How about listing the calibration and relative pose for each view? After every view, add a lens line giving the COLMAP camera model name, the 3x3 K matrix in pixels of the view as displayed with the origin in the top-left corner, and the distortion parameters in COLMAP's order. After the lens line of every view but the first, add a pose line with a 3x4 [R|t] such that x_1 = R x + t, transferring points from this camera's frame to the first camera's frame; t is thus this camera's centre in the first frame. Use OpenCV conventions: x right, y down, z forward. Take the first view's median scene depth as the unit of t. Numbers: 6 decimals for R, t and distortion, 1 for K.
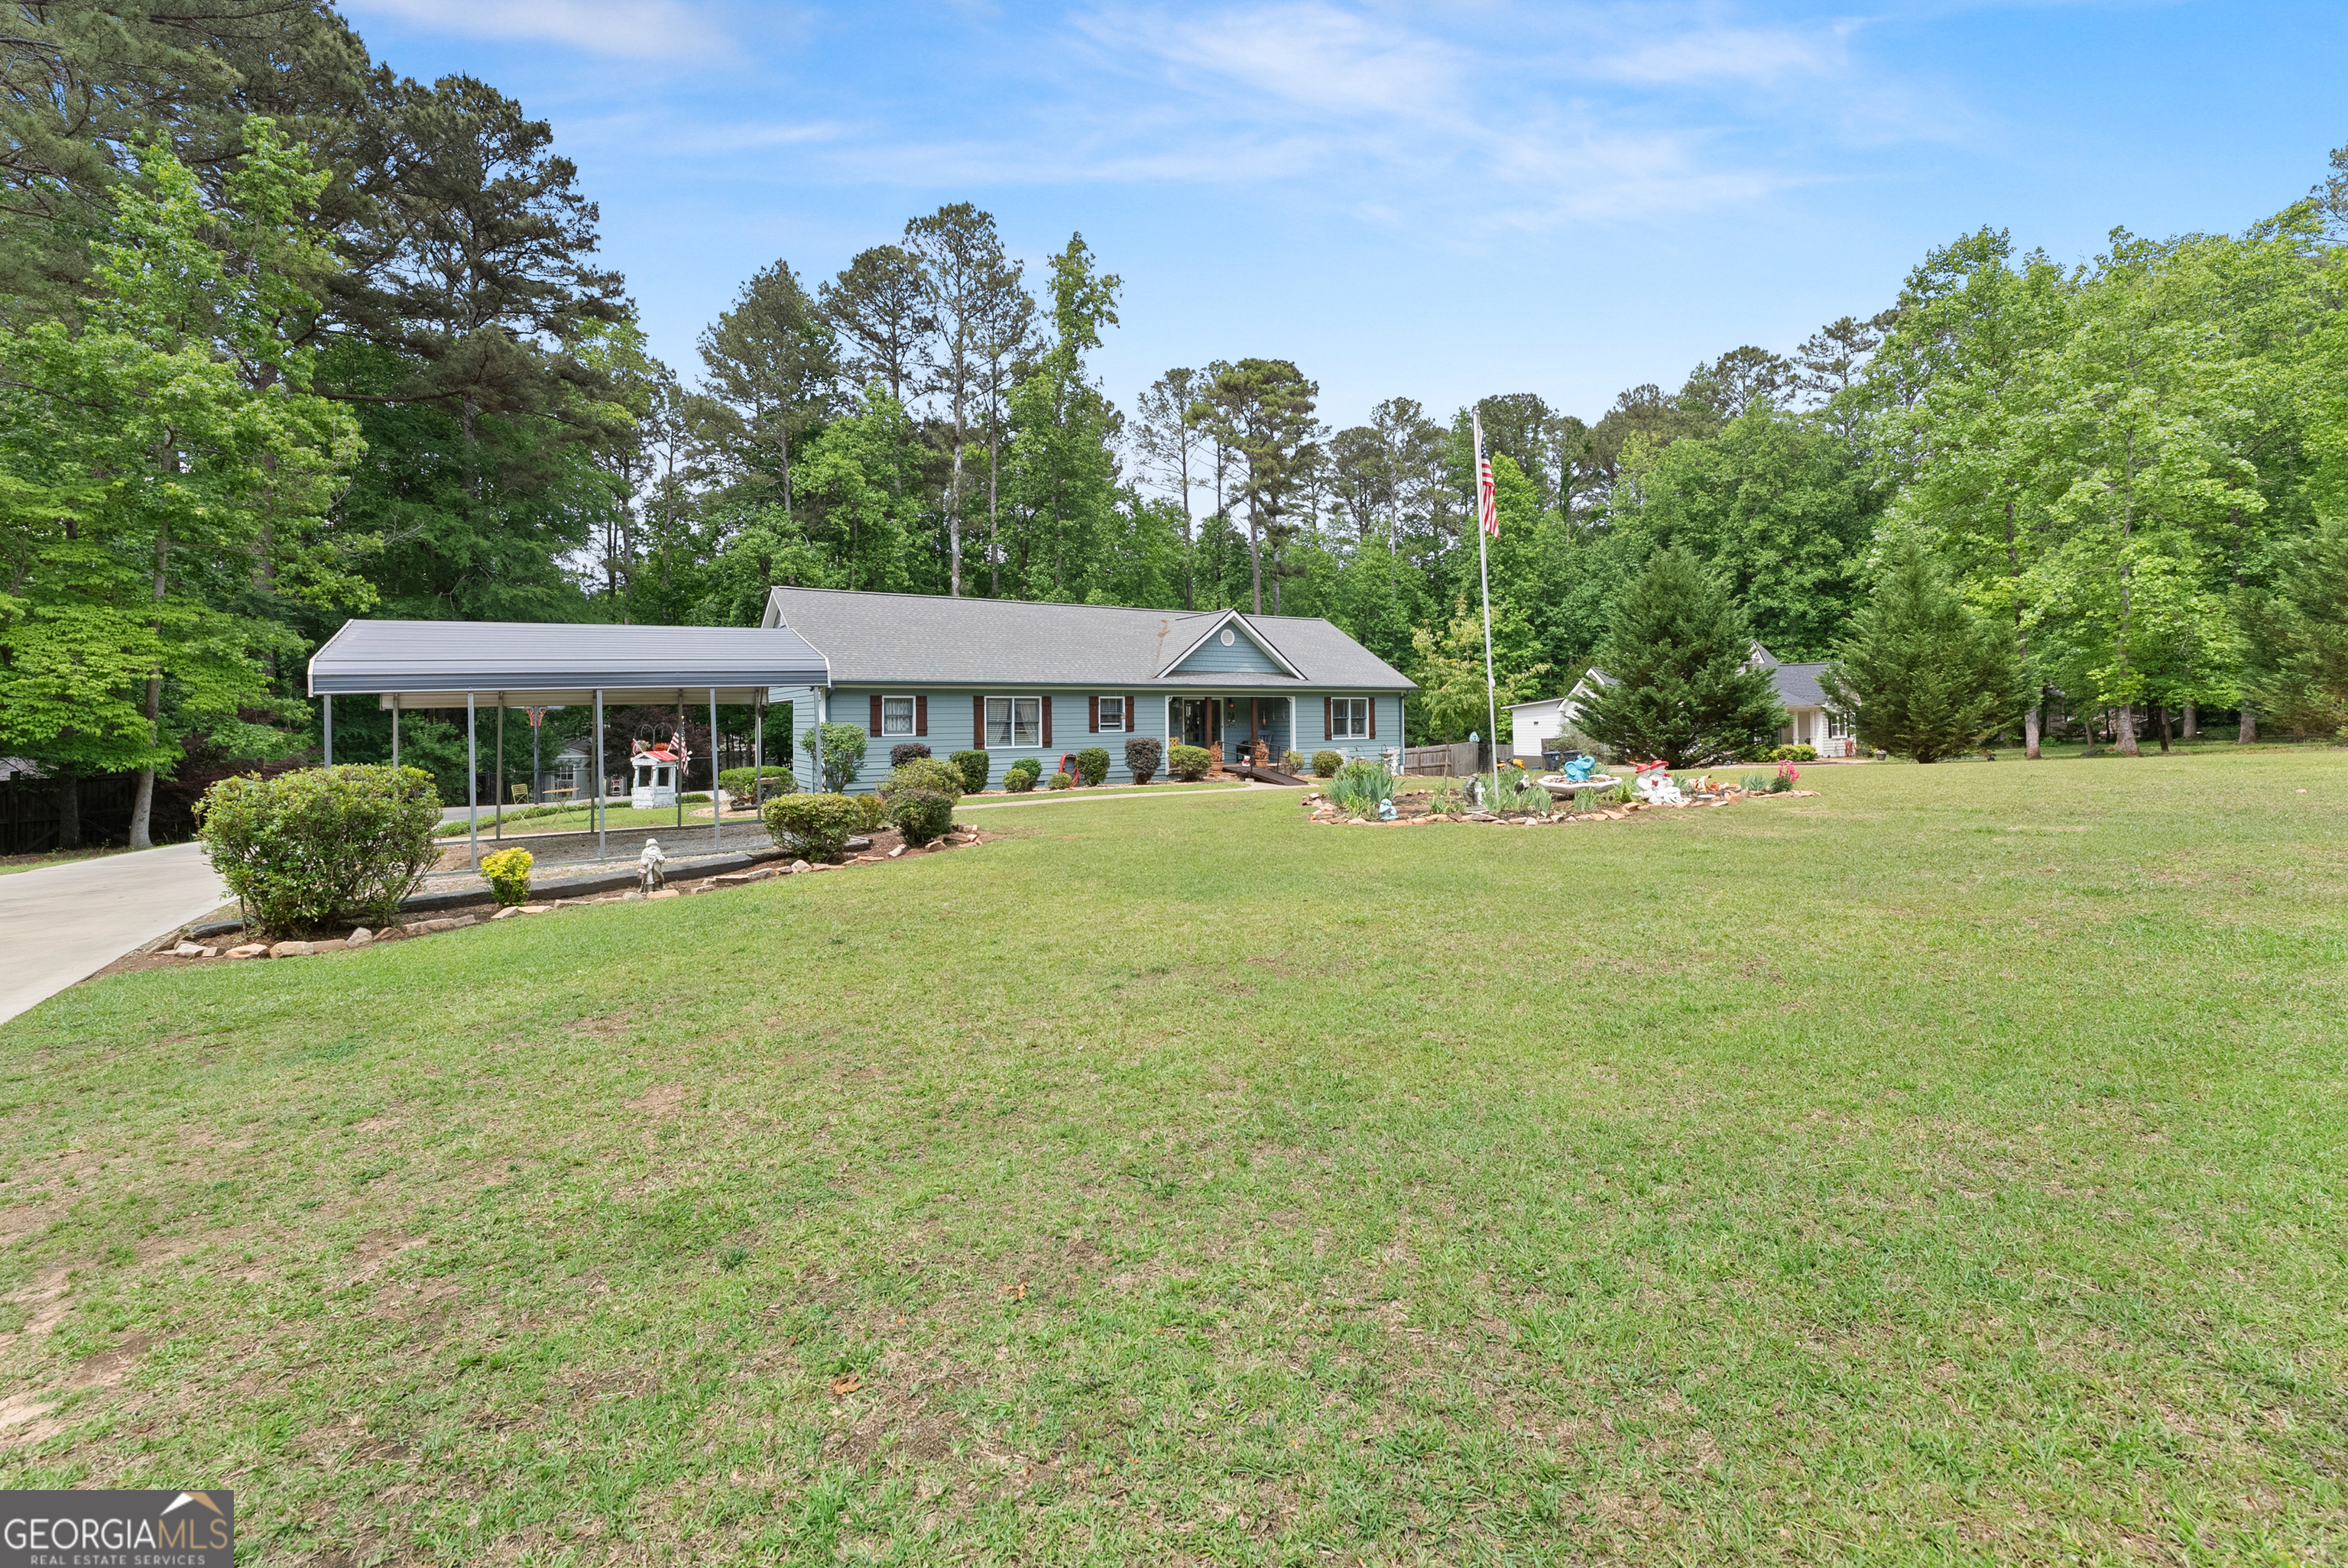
lens RADIAL K [[1009.7, 0, 1179.0], [0, 1009.7, 696.1], [0, 0, 1]] dist [-0.000071, 0.000115]
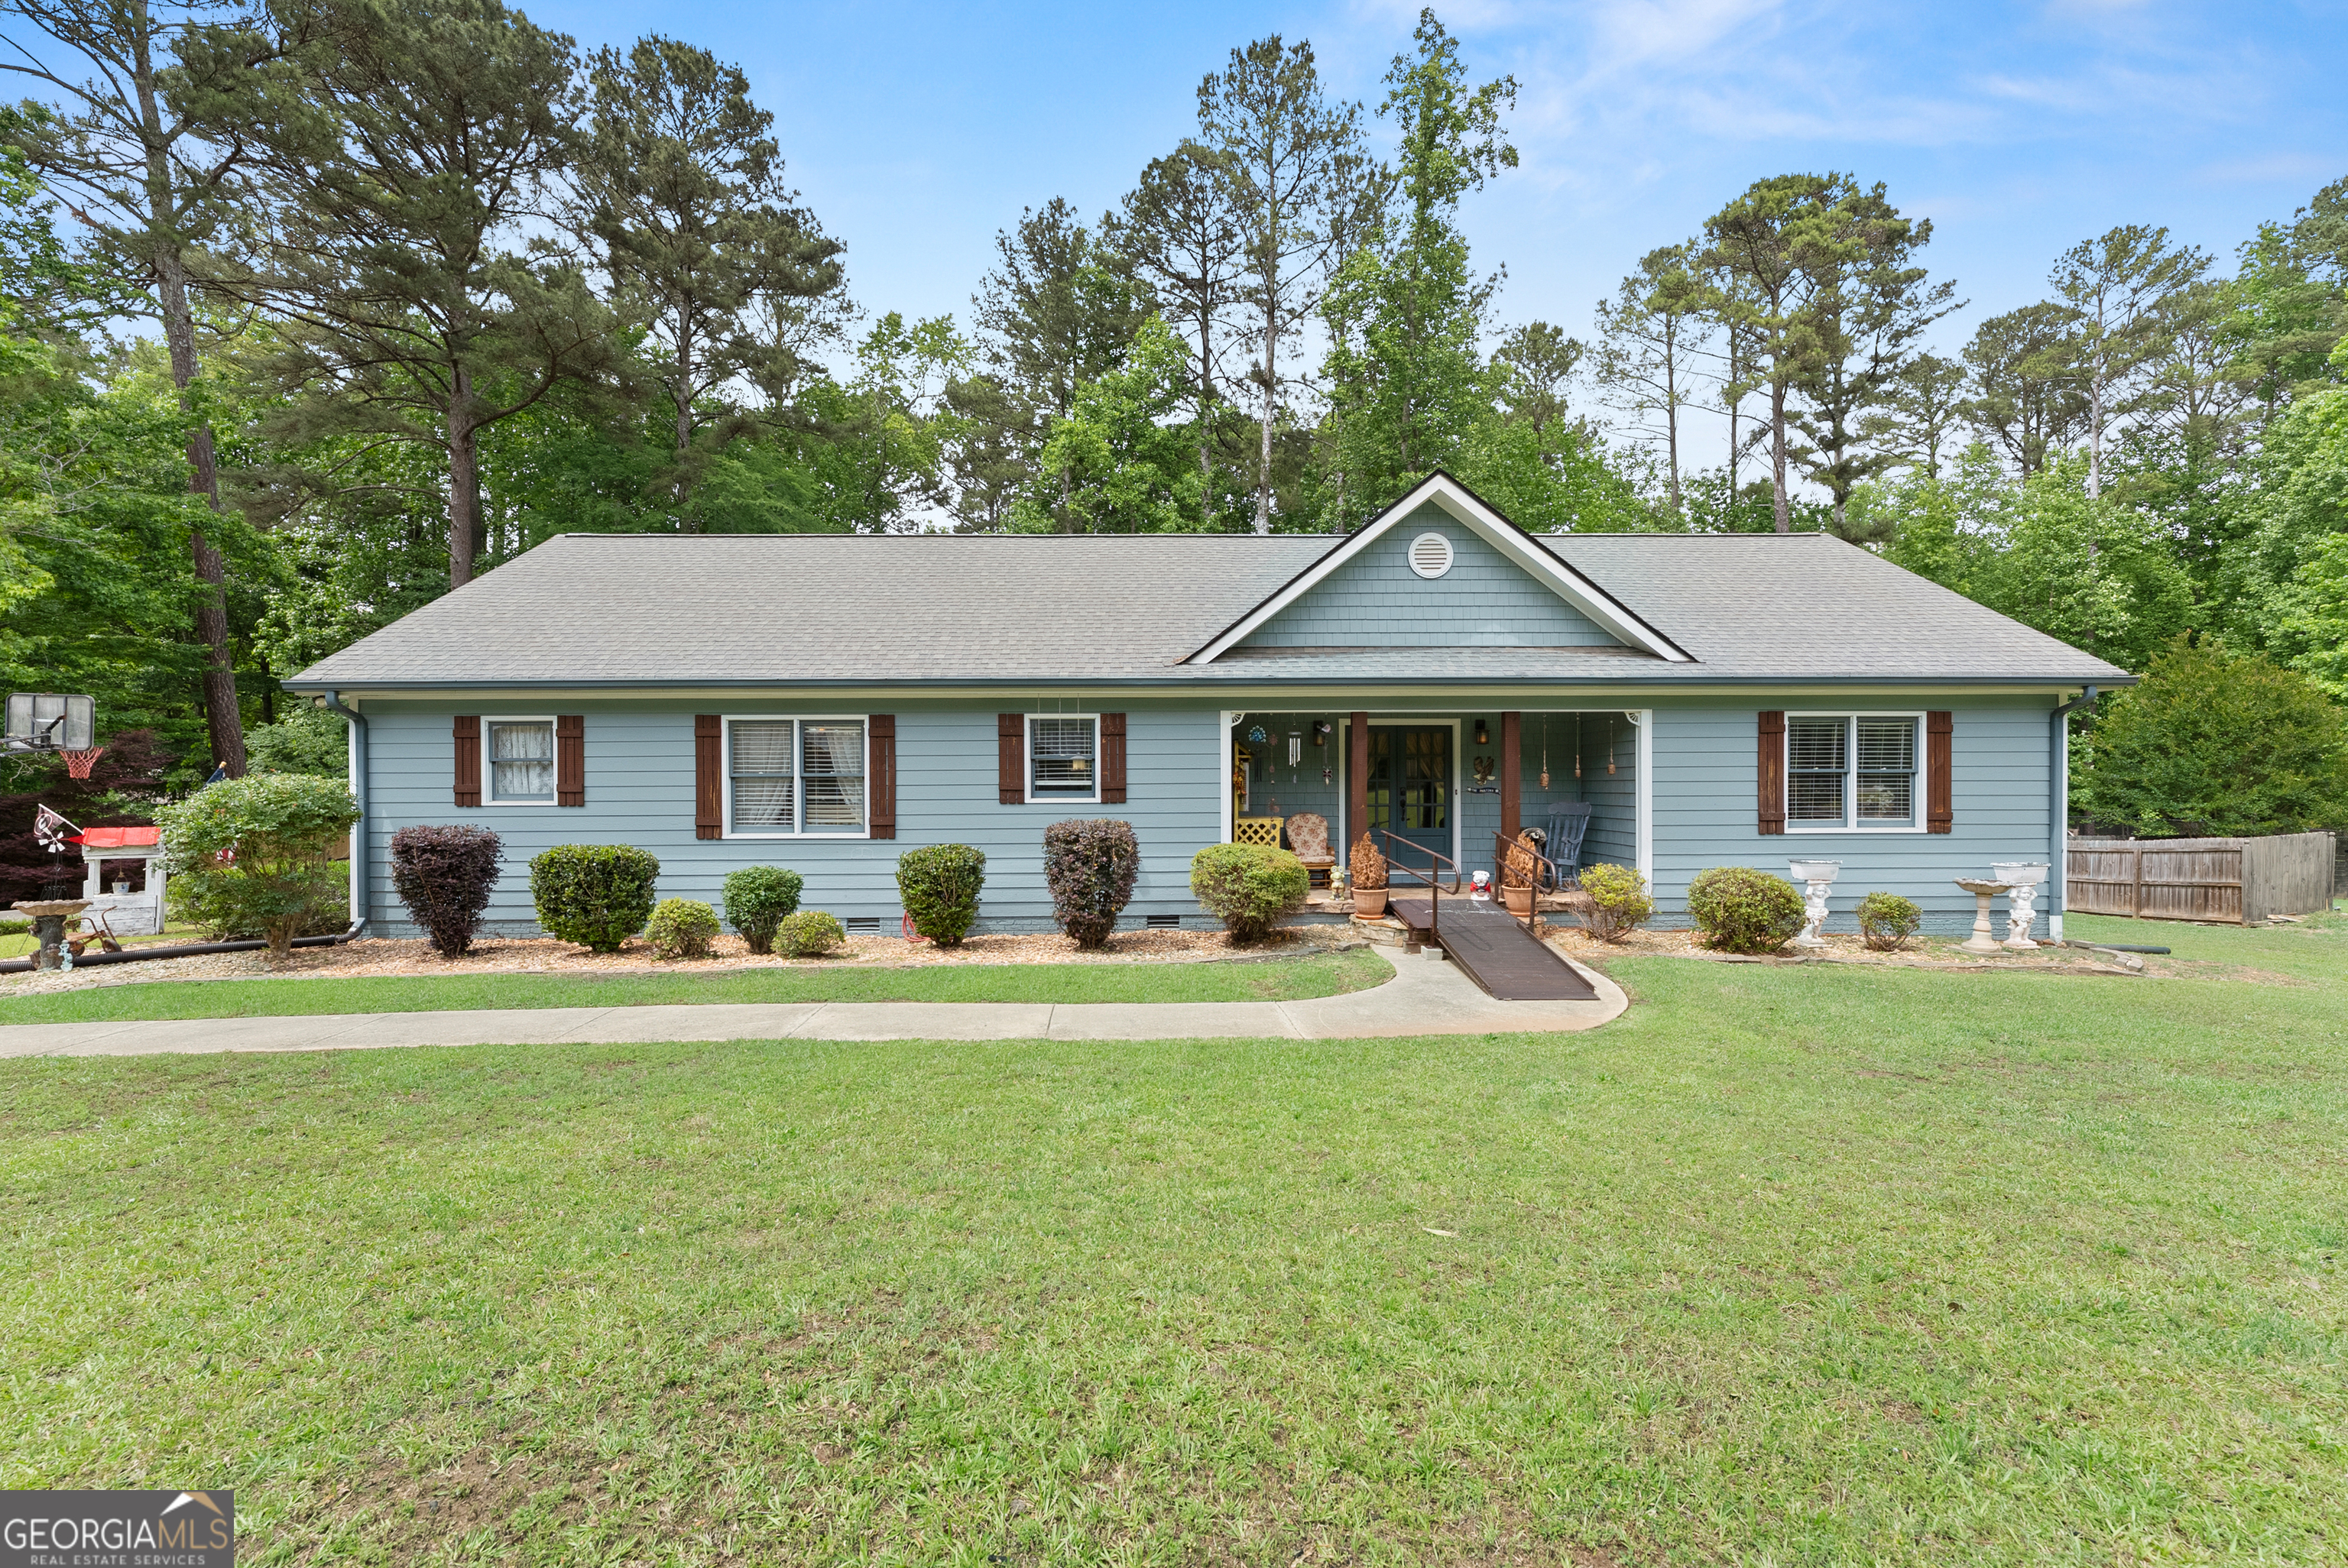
lens RADIAL K [[958.7, 0, 1170.7], [0, 958.7, 793.3], [0, 0, 1]] dist [-0.002181, -0.000020]
pose [[0.846002, 0.015258, -0.532961, 0.091673], [0.007826, 0.999127, 0.041027, 0.008882], [0.533122, -0.038880, 0.845145, 0.375153]]
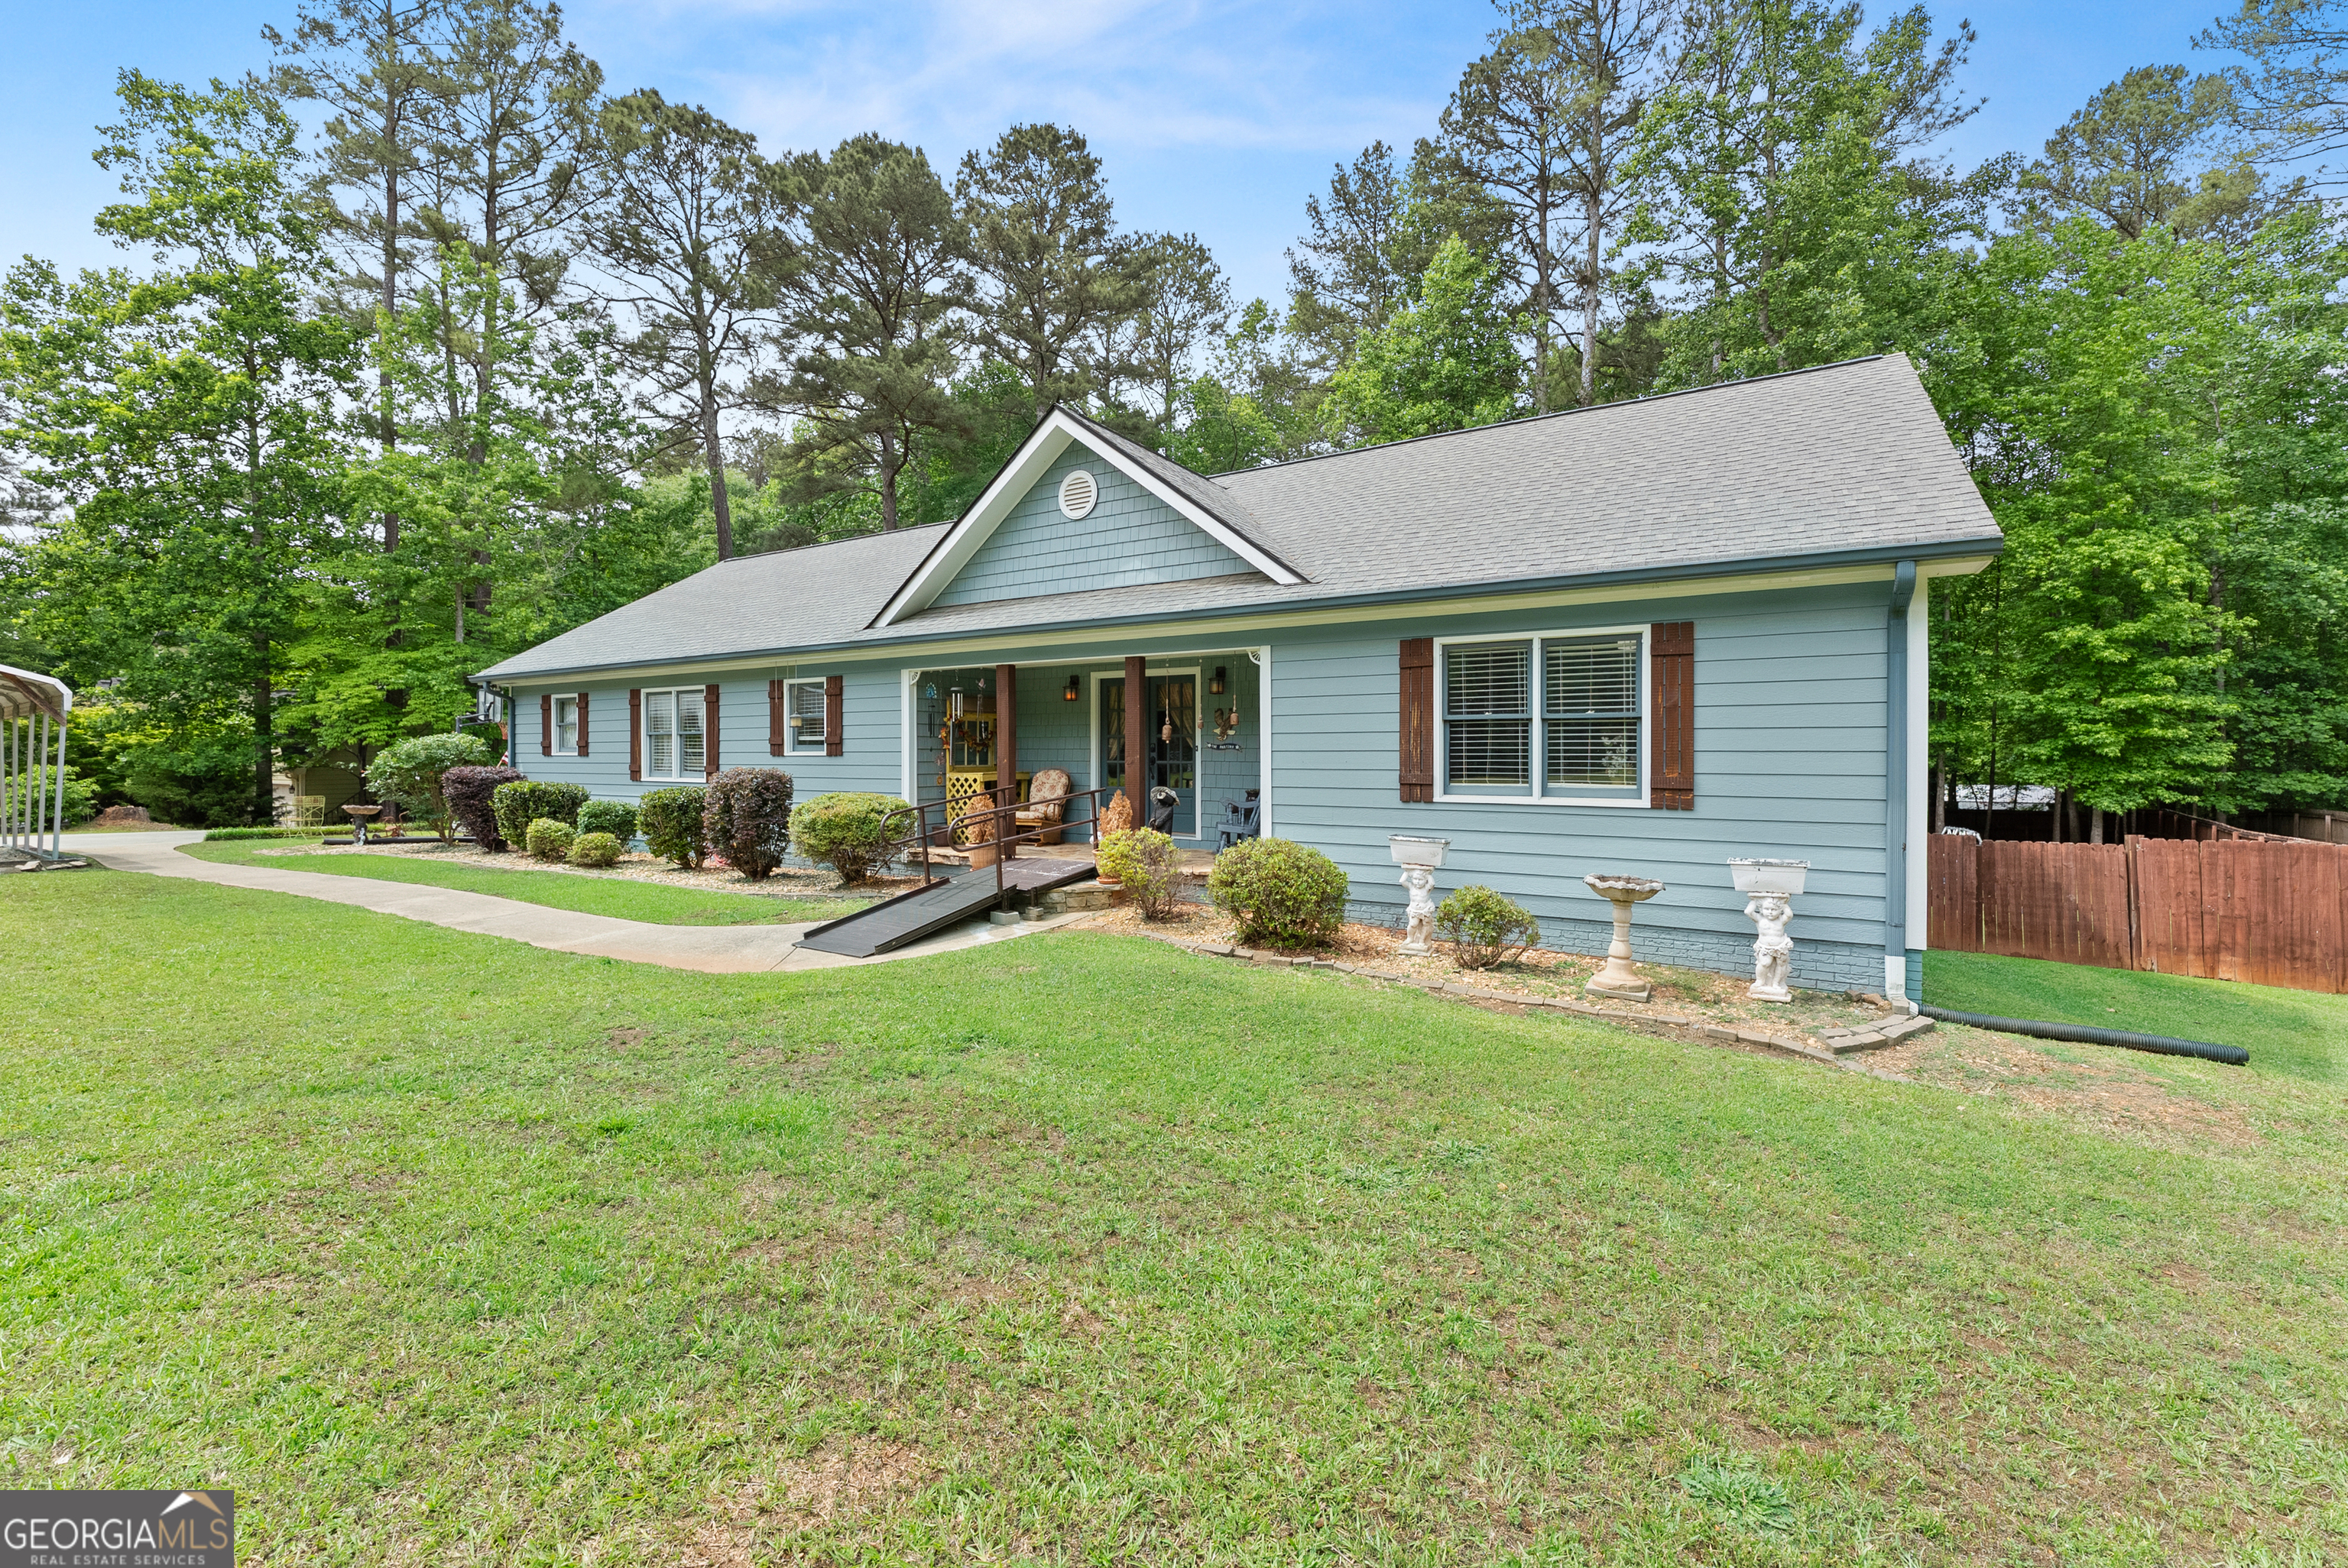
lens RADIAL K [[976.3, 0, 1168.9], [0, 976.3, 753.7], [0, 0, 1]] dist [0.000792, 0.000051]
pose [[0.418043, 0.012346, -0.908343, 0.217086], [0.019447, 0.999557, 0.022536, 0.014934], [0.908219, -0.027085, 0.417618, 0.515129]]
